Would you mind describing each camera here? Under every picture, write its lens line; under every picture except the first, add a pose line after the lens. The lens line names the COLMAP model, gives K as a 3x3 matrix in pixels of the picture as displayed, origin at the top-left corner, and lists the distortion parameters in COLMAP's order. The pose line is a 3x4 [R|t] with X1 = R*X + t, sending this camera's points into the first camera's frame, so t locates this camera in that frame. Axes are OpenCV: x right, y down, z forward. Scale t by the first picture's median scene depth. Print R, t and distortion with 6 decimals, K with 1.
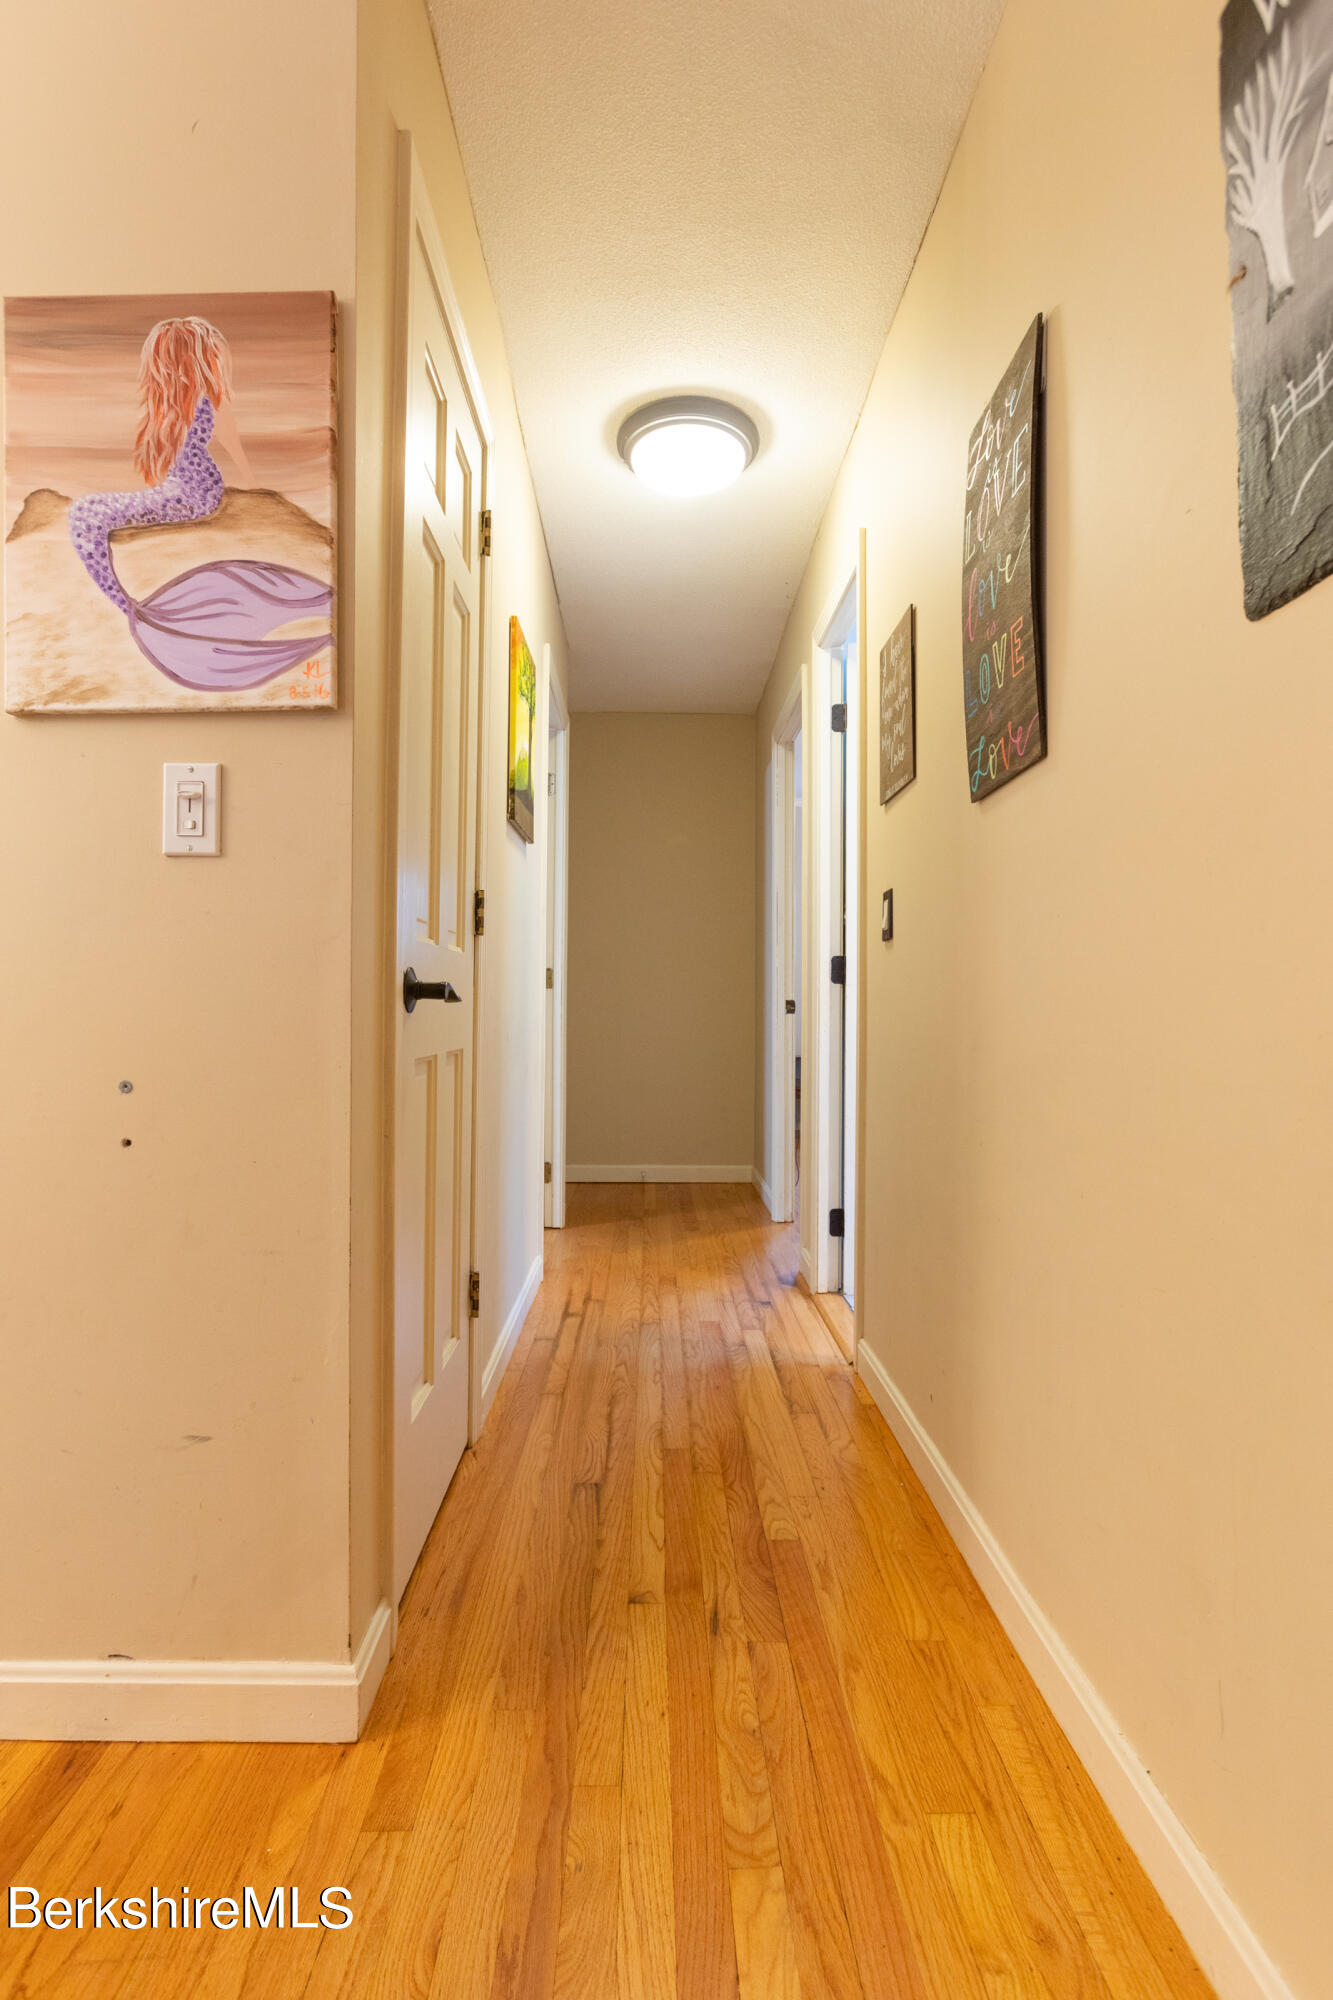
lens RADIAL K [[970.0, 0, 662.3], [0, 970.0, 1001.6], [0, 0, 1]] dist [-0.022432, 0.018439]
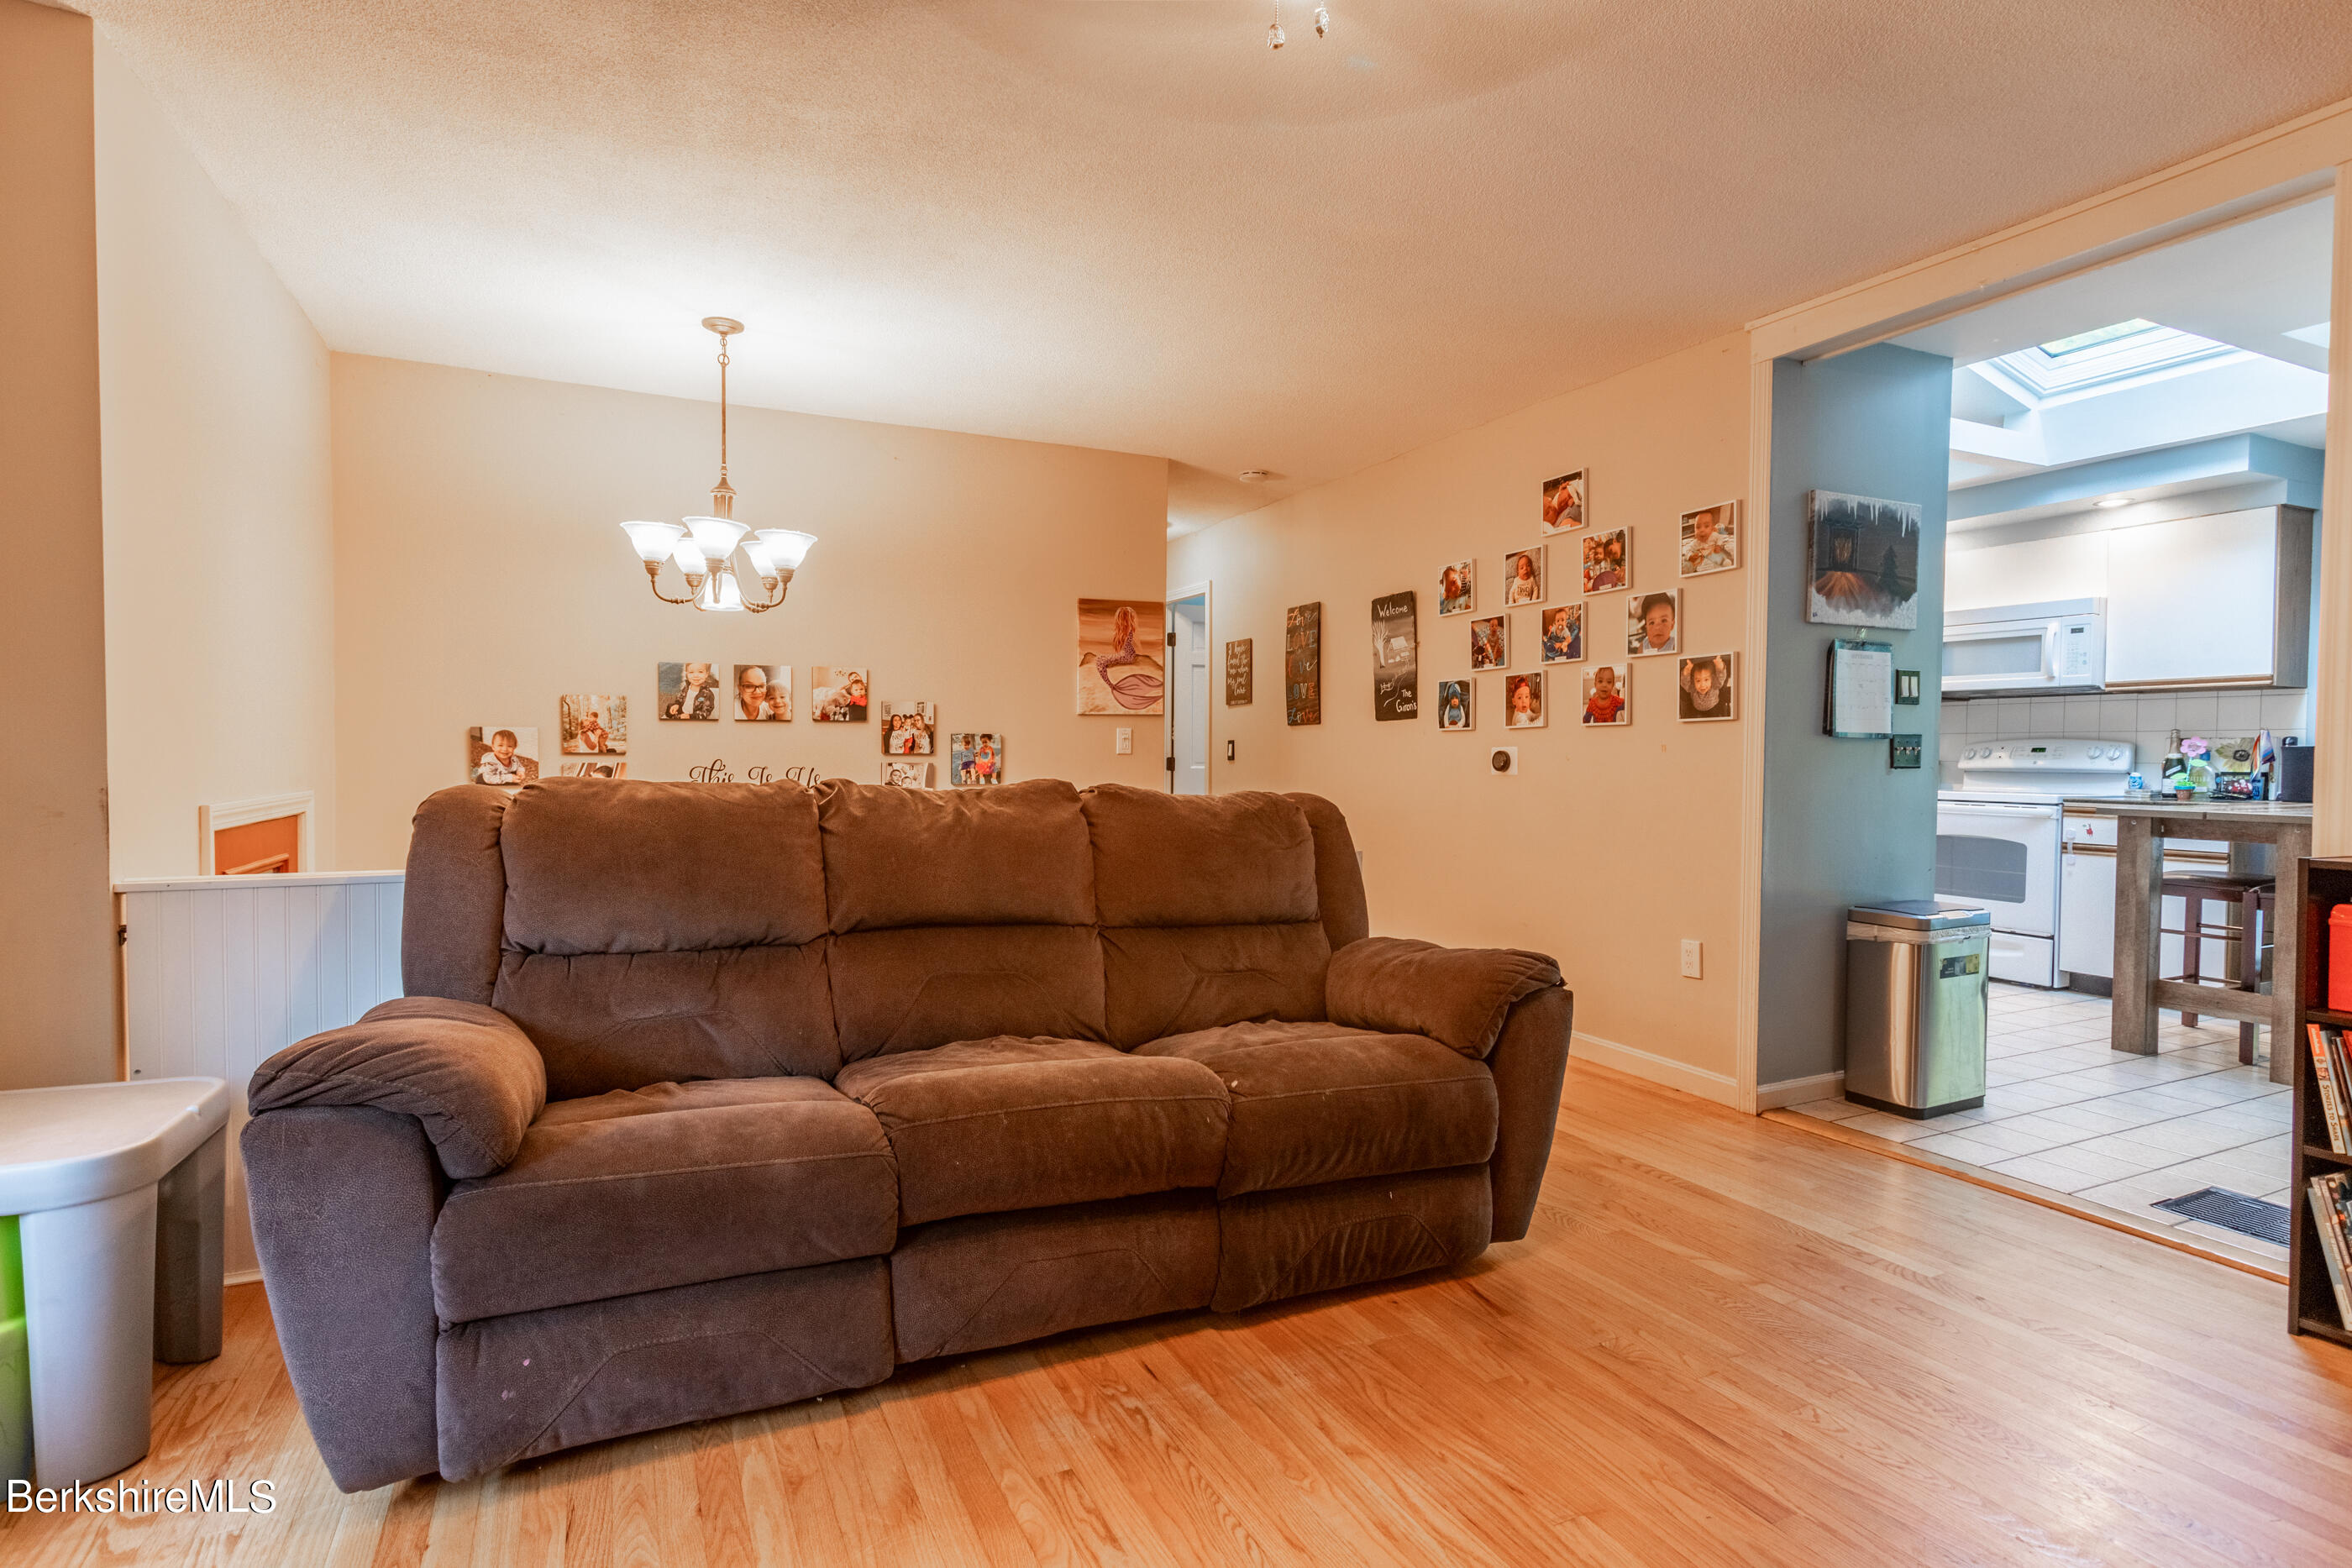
lens RADIAL K [[1140.7, 0, 1158.2], [0, 1140.7, 780.7], [0, 0, 1]] dist [-0.022432, 0.018439]
pose [[0.905131, -0.016942, 0.424795, -2.218901], [0.006839, 0.999657, 0.025296, -0.161000], [-0.425077, -0.019991, 0.904936, -2.957600]]
